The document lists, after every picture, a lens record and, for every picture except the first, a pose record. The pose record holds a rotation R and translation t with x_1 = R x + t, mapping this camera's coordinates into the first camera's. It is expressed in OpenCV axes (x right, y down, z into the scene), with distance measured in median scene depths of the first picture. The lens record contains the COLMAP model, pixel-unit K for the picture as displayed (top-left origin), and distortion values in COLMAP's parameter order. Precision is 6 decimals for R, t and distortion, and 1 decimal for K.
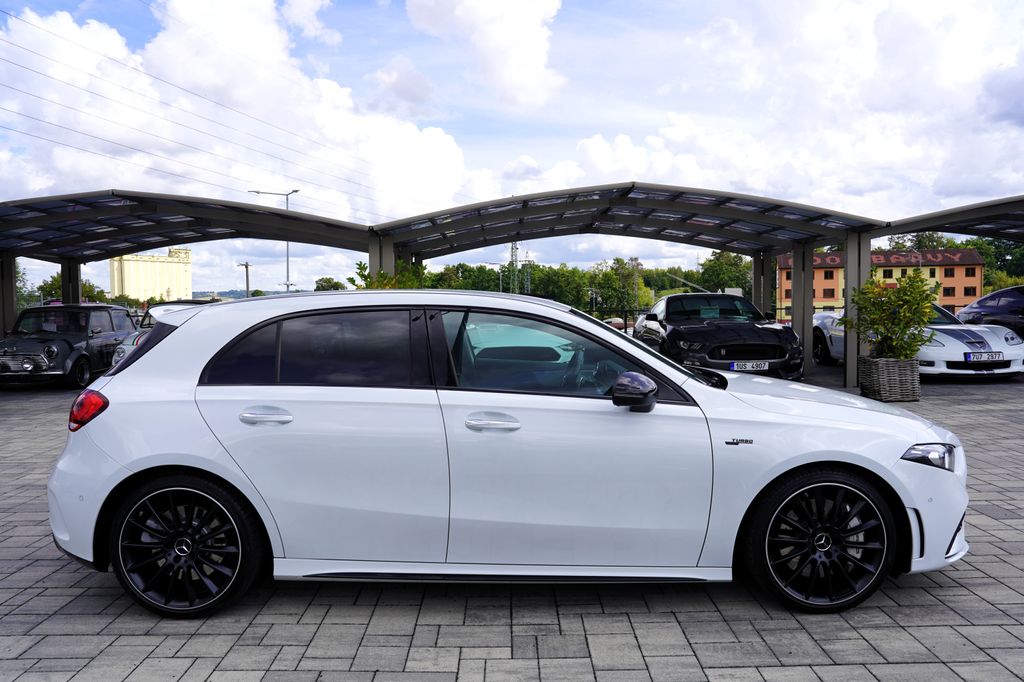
lens RADIAL K [[761.9, 0, 515.4], [0, 761.9, 331.9], [0, 0, 1]] dist [-0.055778, 0.044150]
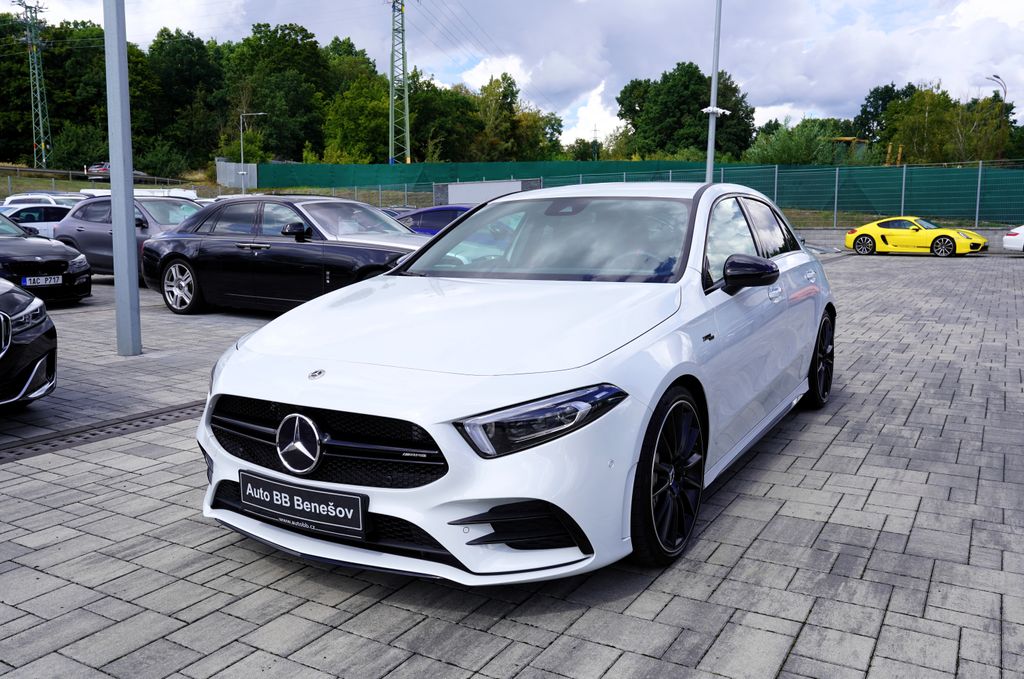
lens RADIAL K [[829.1, 0, 506.2], [0, 829.1, 334.1], [0, 0, 1]] dist [-0.052040, 0.055843]
pose [[-0.525141, 0.134224, -0.840363, 1.241748], [-0.015530, 0.985808, 0.167159, -0.045970], [0.850873, 0.100833, -0.515604, 1.853645]]
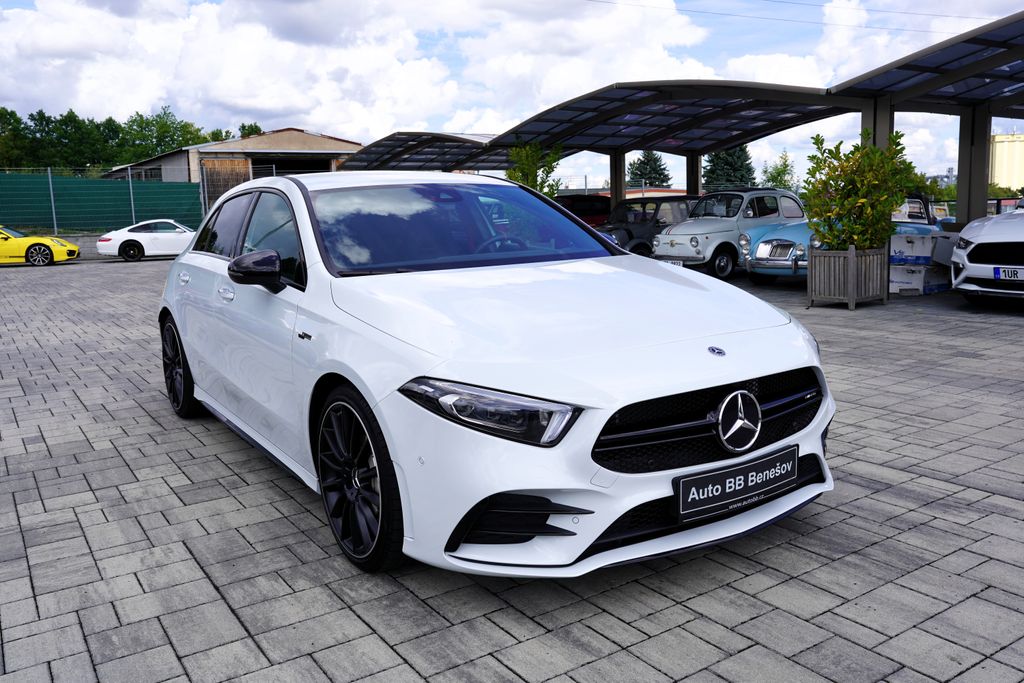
lens RADIAL K [[848.1, 0, 518.0], [0, 848.1, 341.9], [0, 0, 1]] dist [-0.055606, 0.089096]
pose [[0.549926, 0.125572, -0.825720, 1.224178], [-0.011669, 0.989692, 0.142737, 0.009770], [0.835132, -0.068859, 0.545722, 0.675924]]
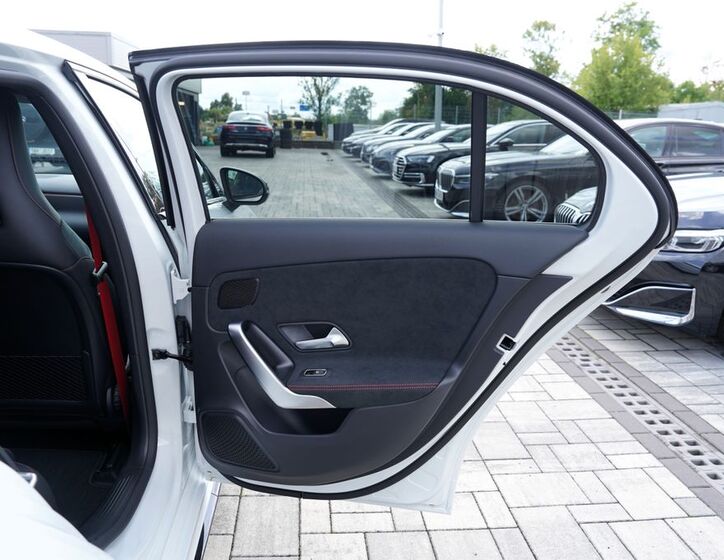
lens RADIAL K [[590.7, 0, 362.3], [0, 590.7, 276.4], [0, 0, 1]] dist [-0.093305, 0.060234]
pose [[-0.091467, -0.237492, 0.967074, -0.555293], [0.007717, 0.970946, 0.239173, 0.012291], [-0.995778, 0.029339, -0.086977, 0.913951]]
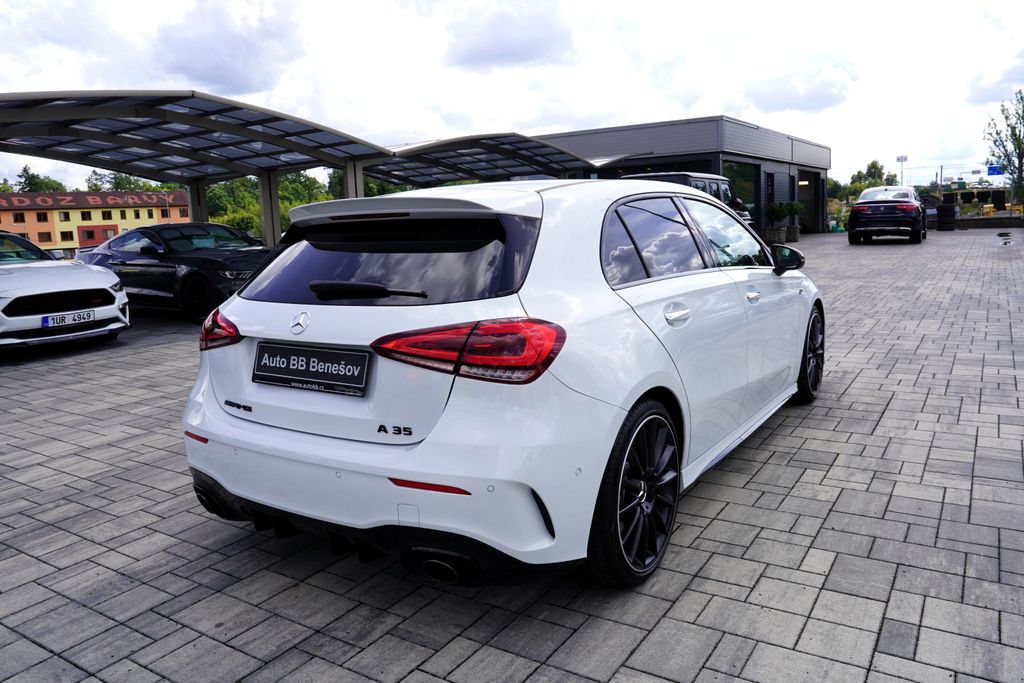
lens RADIAL K [[746.6, 0, 511.3], [0, 746.6, 336.8], [0, 0, 1]] dist [-0.067983, 0.055930]
pose [[0.549513, -0.147653, 0.822334, -1.148094], [0.077041, 0.989021, 0.126101, 0.012772], [-0.831925, -0.005940, 0.554856, 0.683306]]
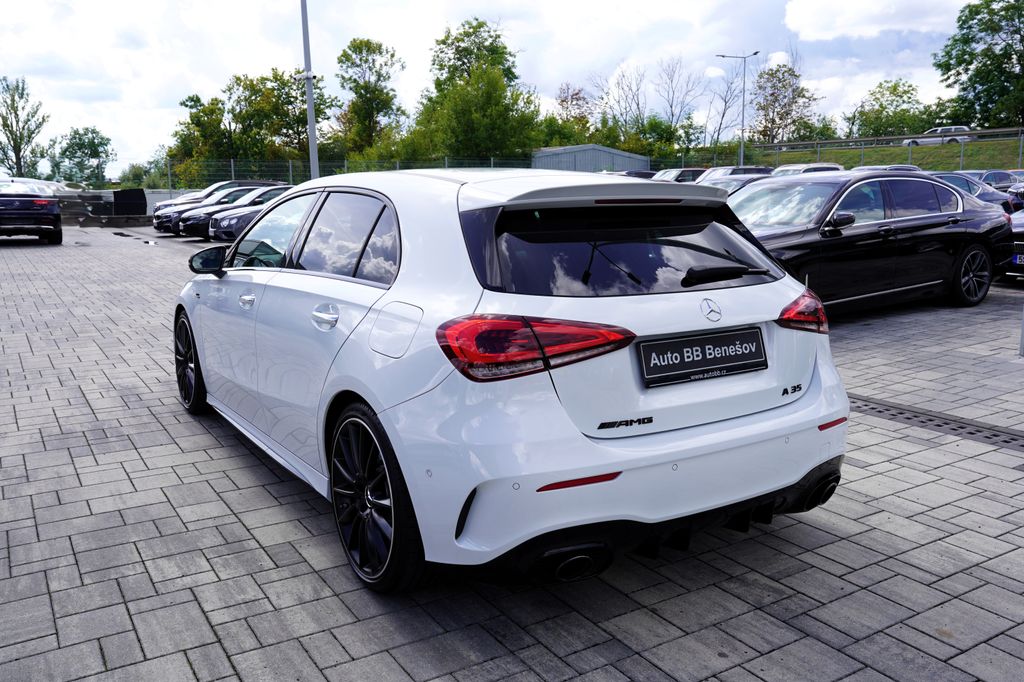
lens RADIAL K [[848.1, 0, 518.1], [0, 848.1, 332.5], [0, 0, 1]] dist [-0.055606, 0.089096]
pose [[-0.532546, -0.128748, 0.836552, -1.240034], [0.043332, 0.982920, 0.178860, -0.056139], [-0.845291, 0.131500, -0.517871, 1.848581]]
